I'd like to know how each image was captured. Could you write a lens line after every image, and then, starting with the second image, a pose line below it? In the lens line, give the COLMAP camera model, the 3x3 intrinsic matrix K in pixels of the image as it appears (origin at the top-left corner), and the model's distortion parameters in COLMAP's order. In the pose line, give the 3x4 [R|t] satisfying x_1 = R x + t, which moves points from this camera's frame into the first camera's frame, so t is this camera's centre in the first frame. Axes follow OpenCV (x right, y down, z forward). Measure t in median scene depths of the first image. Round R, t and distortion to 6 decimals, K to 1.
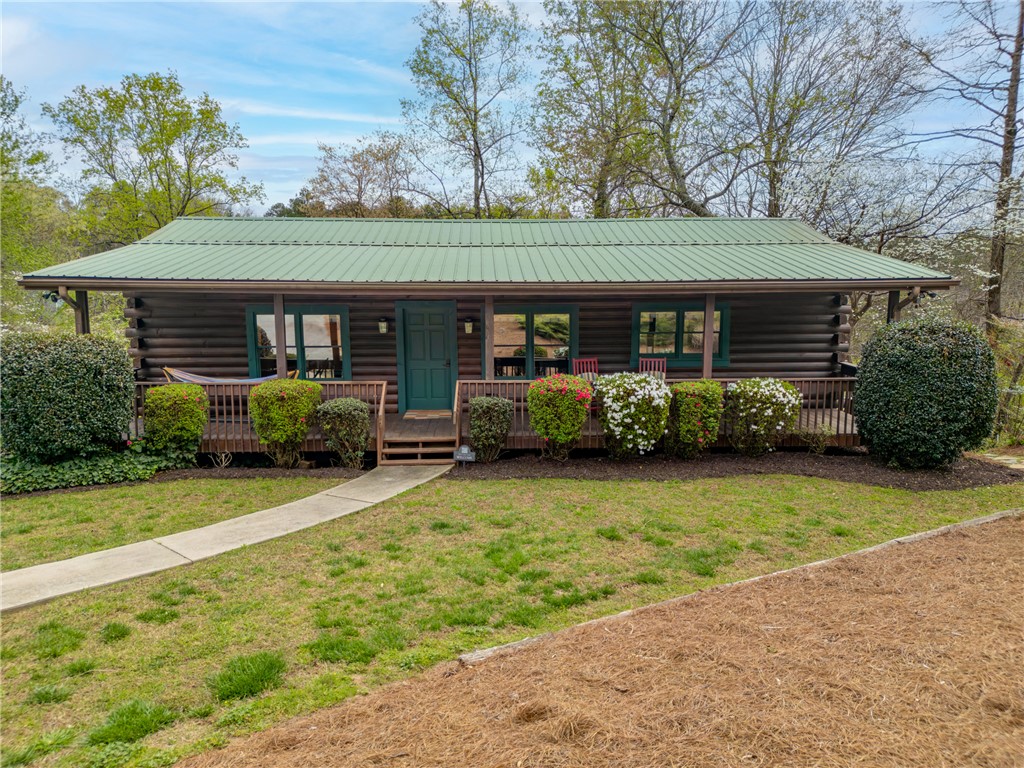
lens RADIAL K [[713.9, 0, 524.9], [0, 713.9, 382.1], [0, 0, 1]] dist [0.088450, -0.098875]
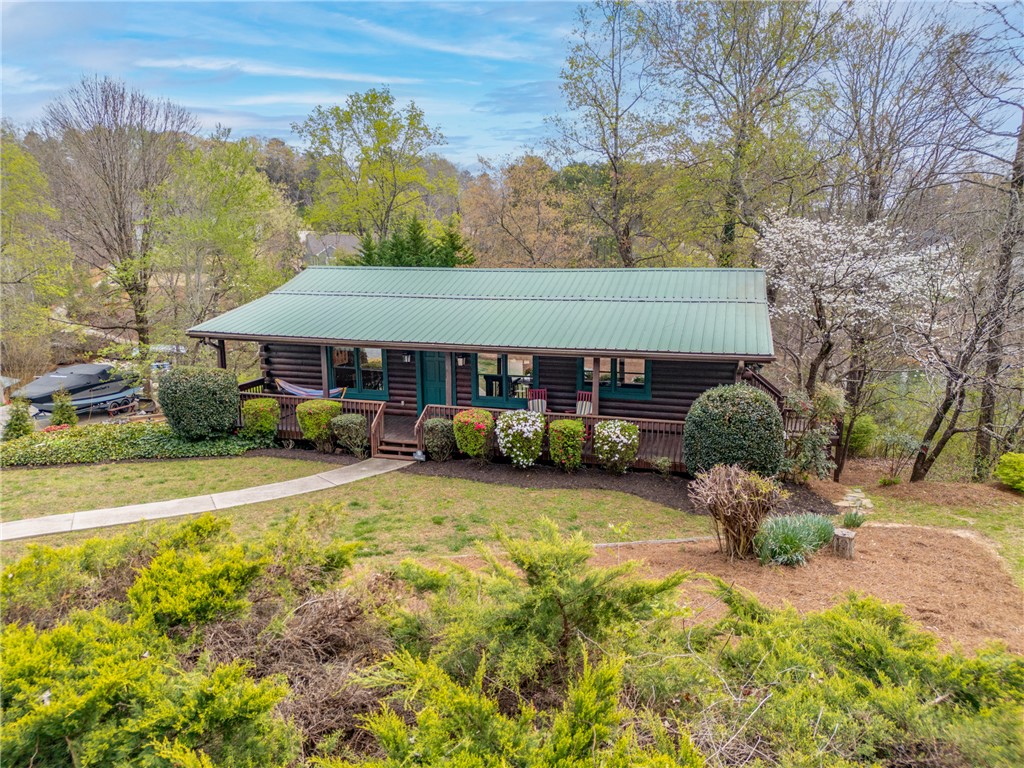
lens RADIAL K [[713.9, 0, 524.9], [0, 713.9, 382.1], [0, 0, 1]] dist [0.088450, -0.098875]
pose [[0.949094, 0.062694, -0.308692, 0.610817], [-0.042102, 0.996448, 0.072928, -0.183061], [0.312167, -0.056219, 0.948362, -0.391113]]
